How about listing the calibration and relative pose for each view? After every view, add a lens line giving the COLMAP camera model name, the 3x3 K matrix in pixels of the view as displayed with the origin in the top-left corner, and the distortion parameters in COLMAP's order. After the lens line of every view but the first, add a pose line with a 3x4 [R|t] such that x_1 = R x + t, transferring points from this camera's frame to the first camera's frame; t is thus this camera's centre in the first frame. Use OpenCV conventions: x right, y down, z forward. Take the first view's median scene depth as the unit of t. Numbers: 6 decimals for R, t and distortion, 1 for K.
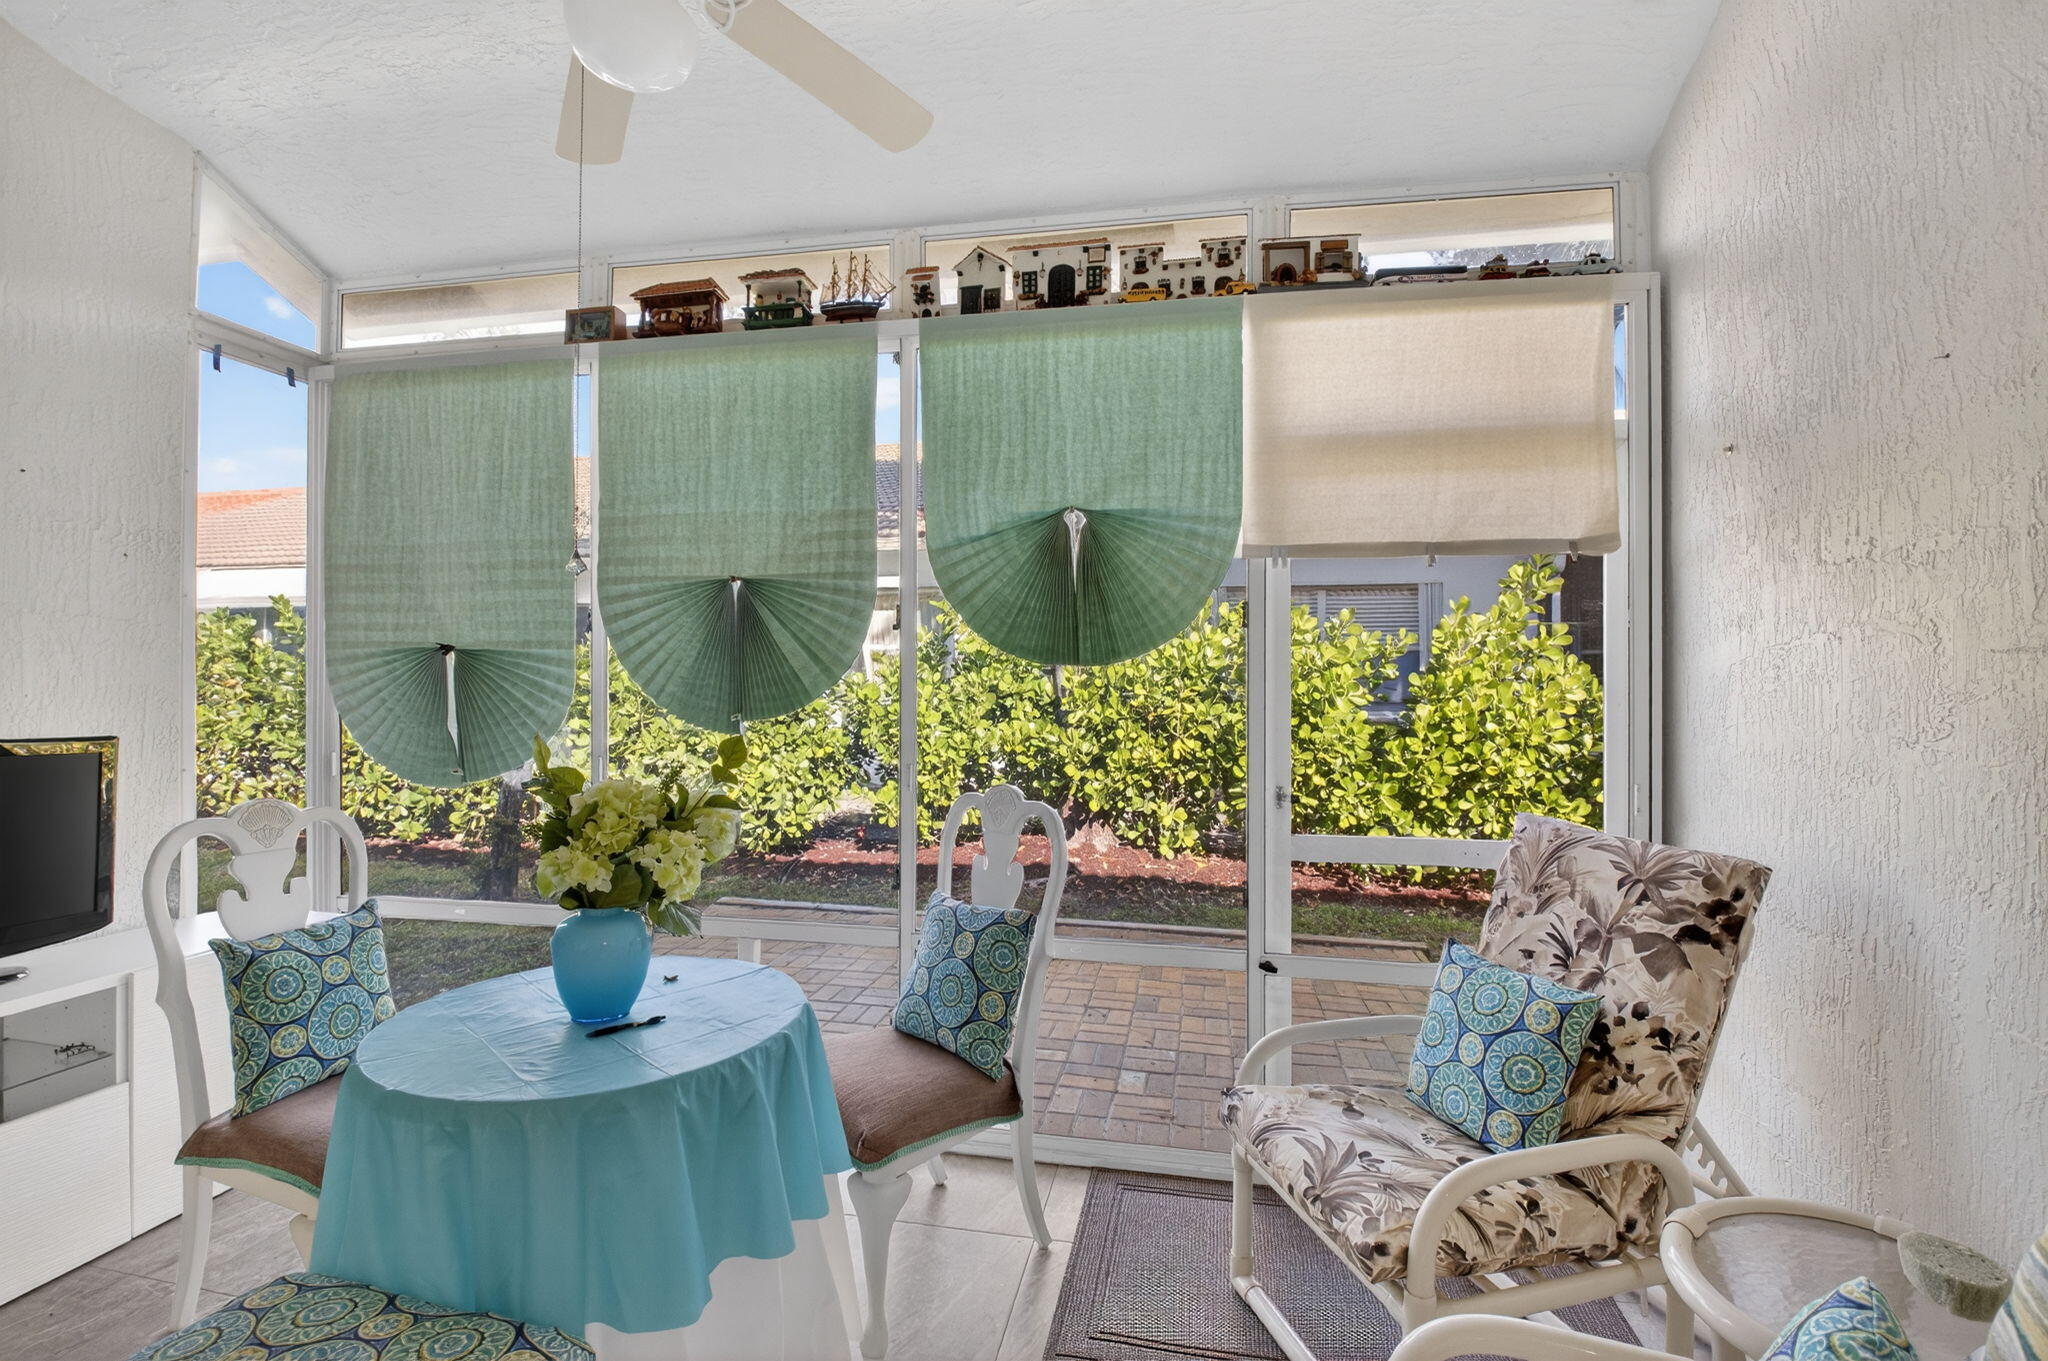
lens RADIAL K [[898.3, 0, 1037.0], [0, 898.3, 671.5], [0, 0, 1]] dist [0.024585, -0.032562]
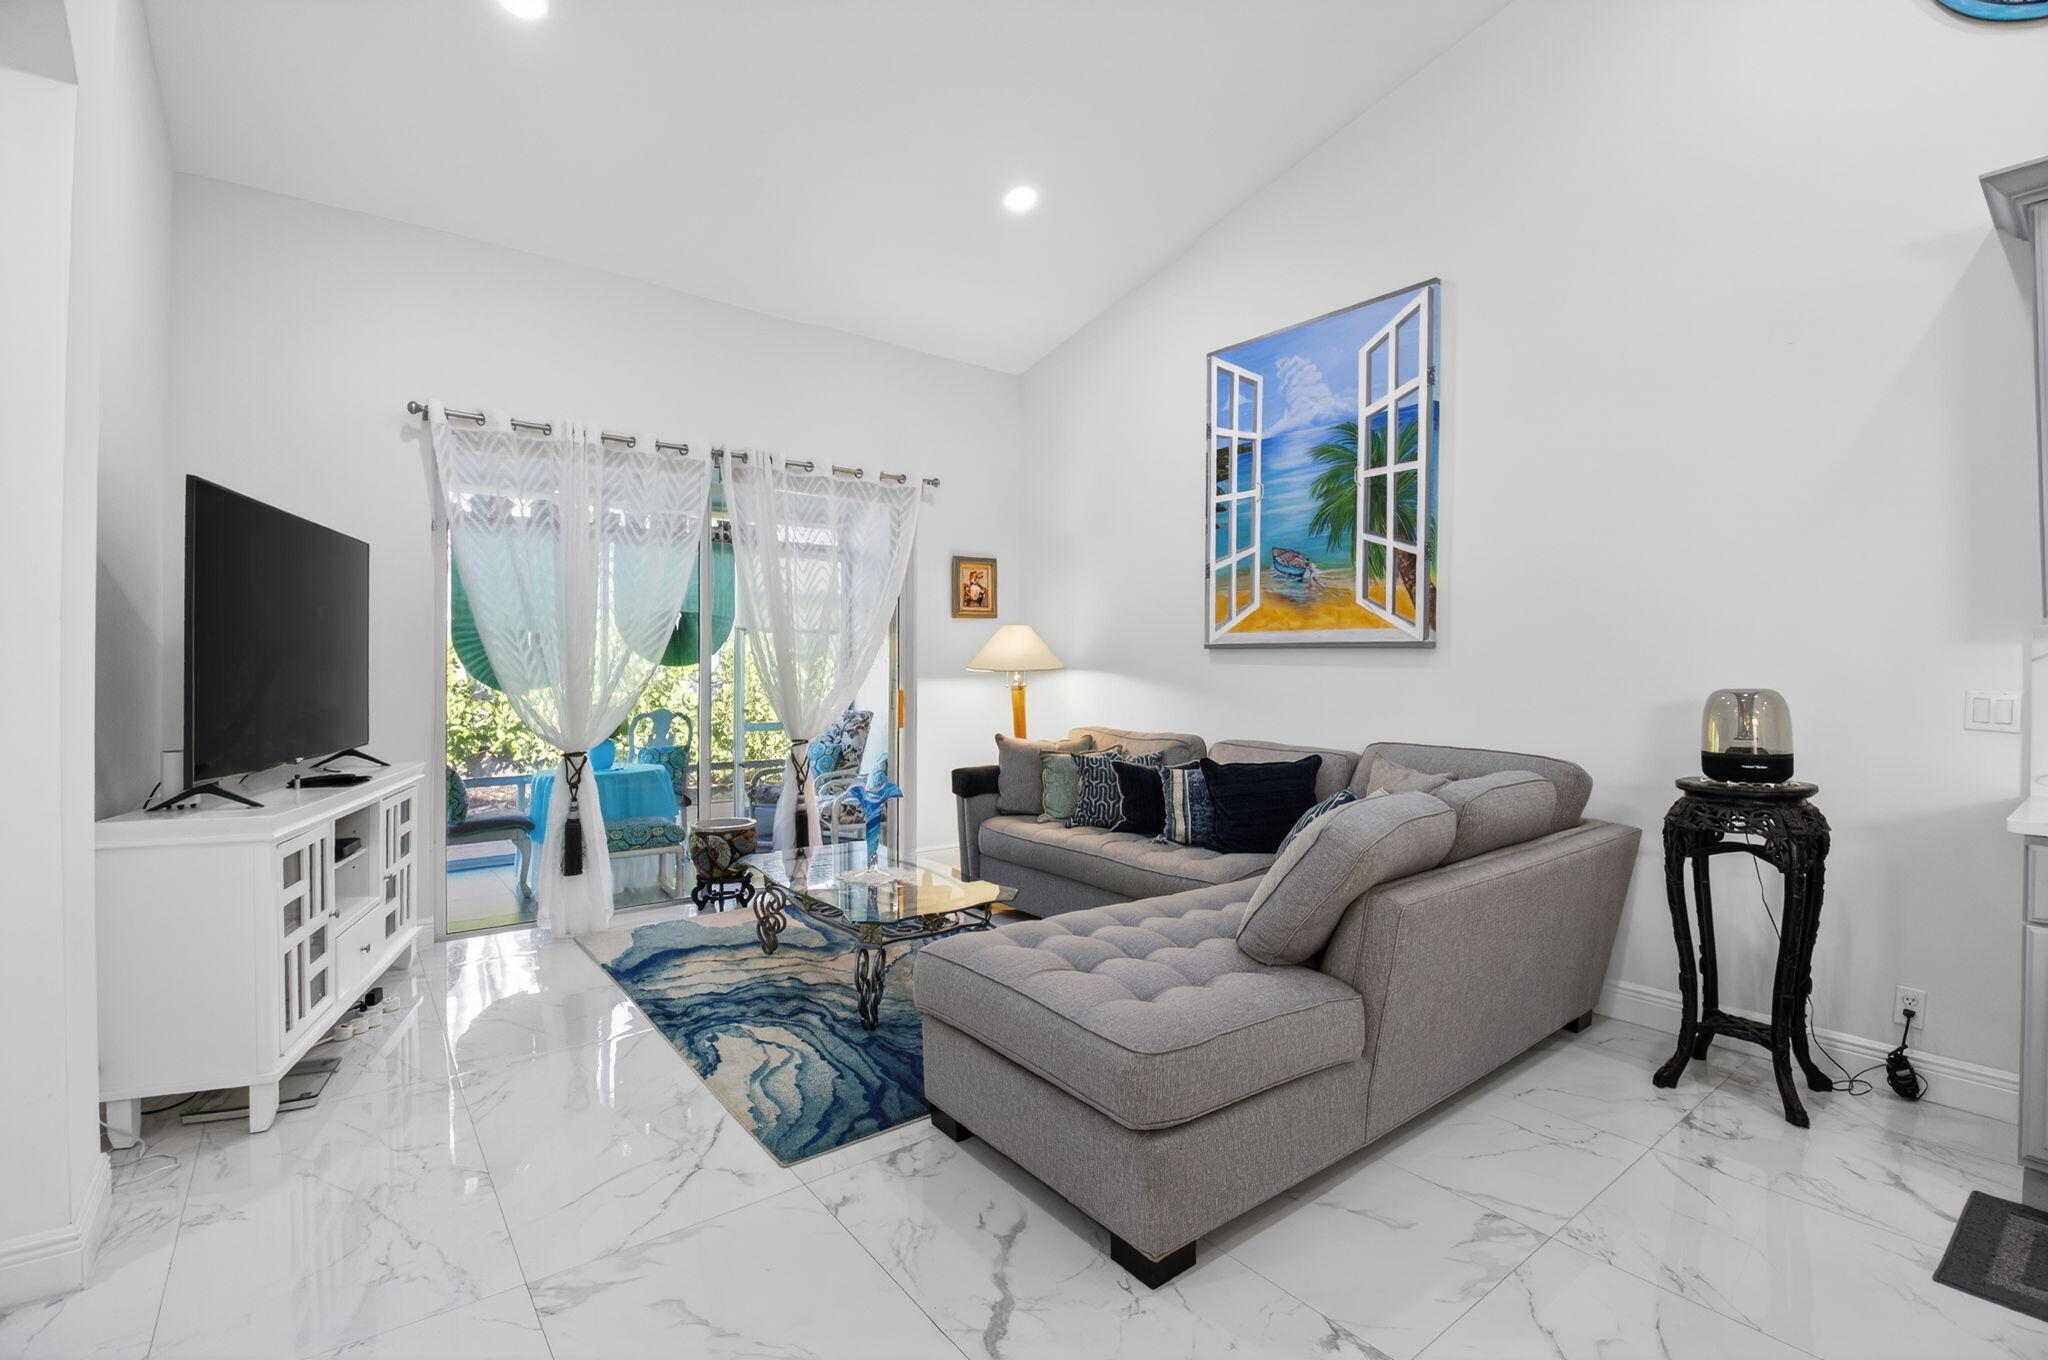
lens RADIAL K [[894.5, 0, 1011.2], [0, 894.5, 661.8], [0, 0, 1]] dist [0.025213, -0.035325]
pose [[0.667788, 0.004246, 0.744340, -0.863568], [-0.004820, 0.999987, -0.001379, -0.014792], [-0.744336, -0.002667, 0.667800, -1.052476]]
